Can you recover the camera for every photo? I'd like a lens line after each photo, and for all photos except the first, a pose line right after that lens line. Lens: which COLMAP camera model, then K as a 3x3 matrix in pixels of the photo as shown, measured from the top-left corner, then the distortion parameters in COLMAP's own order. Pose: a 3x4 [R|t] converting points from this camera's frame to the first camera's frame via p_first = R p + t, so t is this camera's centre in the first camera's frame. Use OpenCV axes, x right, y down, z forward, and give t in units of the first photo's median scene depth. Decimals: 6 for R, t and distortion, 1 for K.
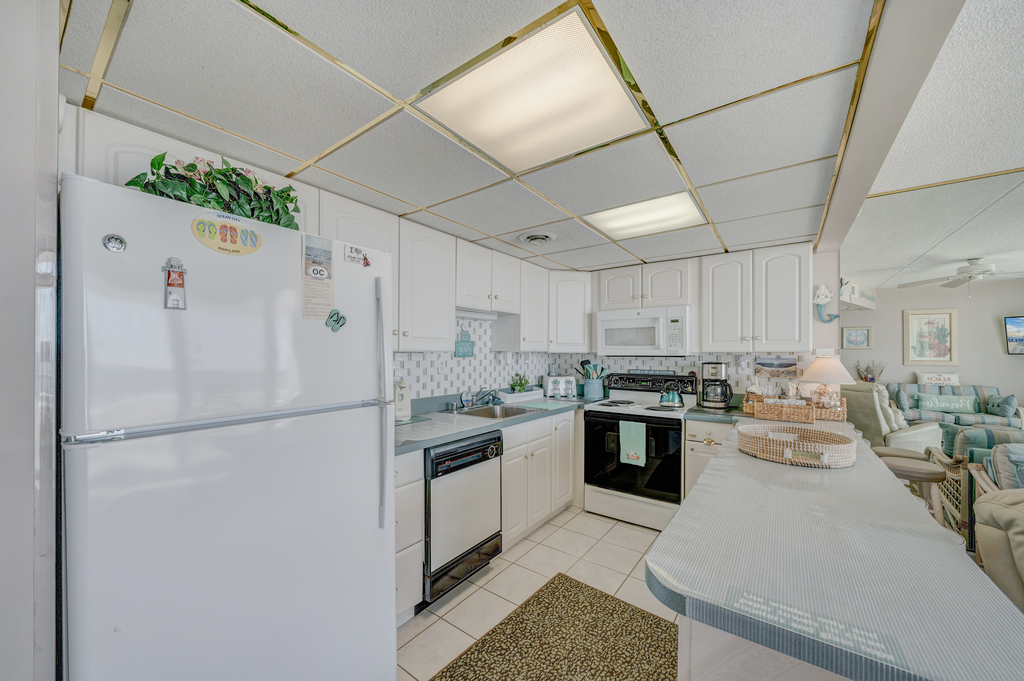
lens RADIAL K [[380.5, 0, 499.4], [0, 380.5, 354.5], [0, 0, 1]] dist [-0.006079, -0.000020]
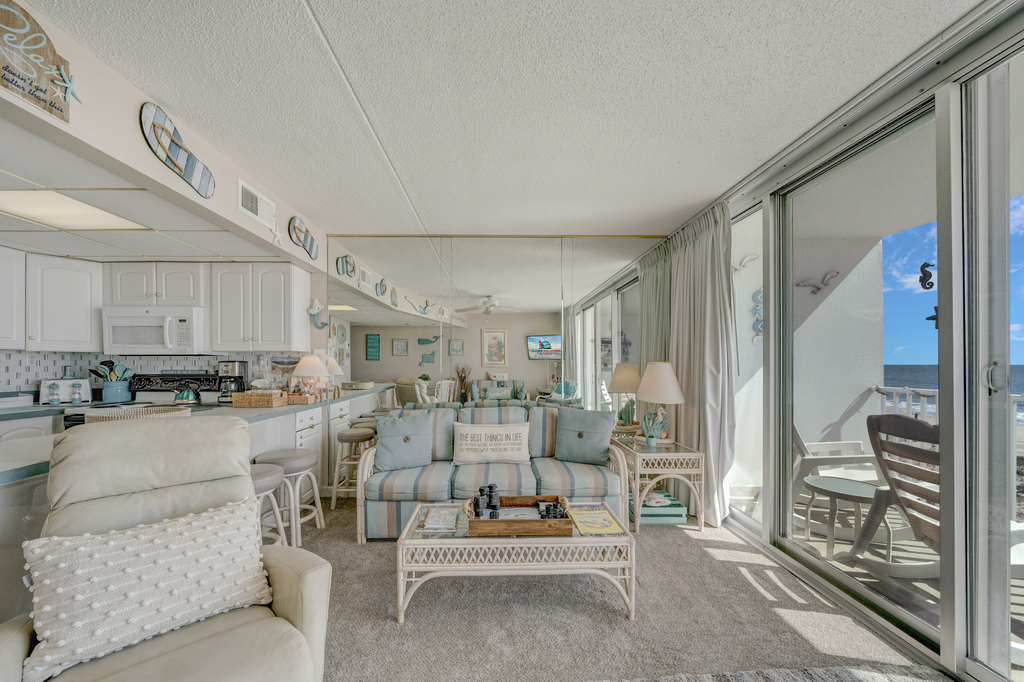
lens RADIAL K [[385.8, 0, 502.5], [0, 385.8, 361.6], [0, 0, 1]] dist [-0.003273, -0.001022]
pose [[0.787707, 0.001616, 0.616047, 0.492044], [0.005291, 0.999942, -0.009388, 0.037154], [-0.616027, 0.010654, 0.787653, -0.354262]]
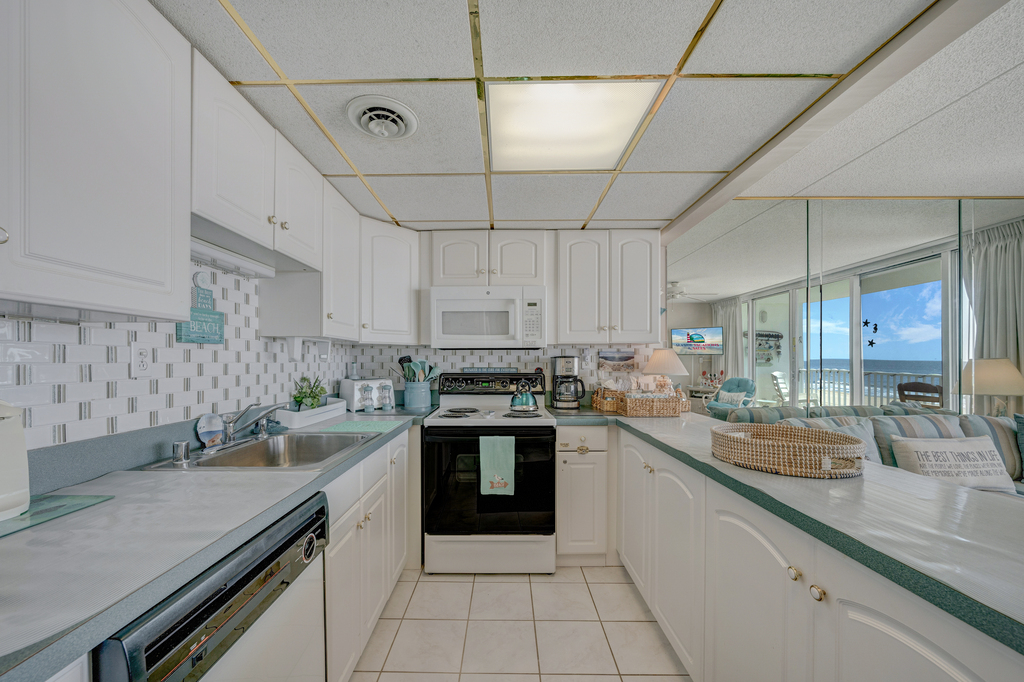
lens RADIAL K [[385.8, 0, 502.0], [0, 385.8, 362.5], [0, 0, 1]] dist [-0.003273, -0.001022]
pose [[0.802259, -0.007520, 0.596929, -0.076832], [0.006370, 0.999972, 0.004037, 0.030862], [-0.596943, 0.000564, 0.802284, 0.375083]]
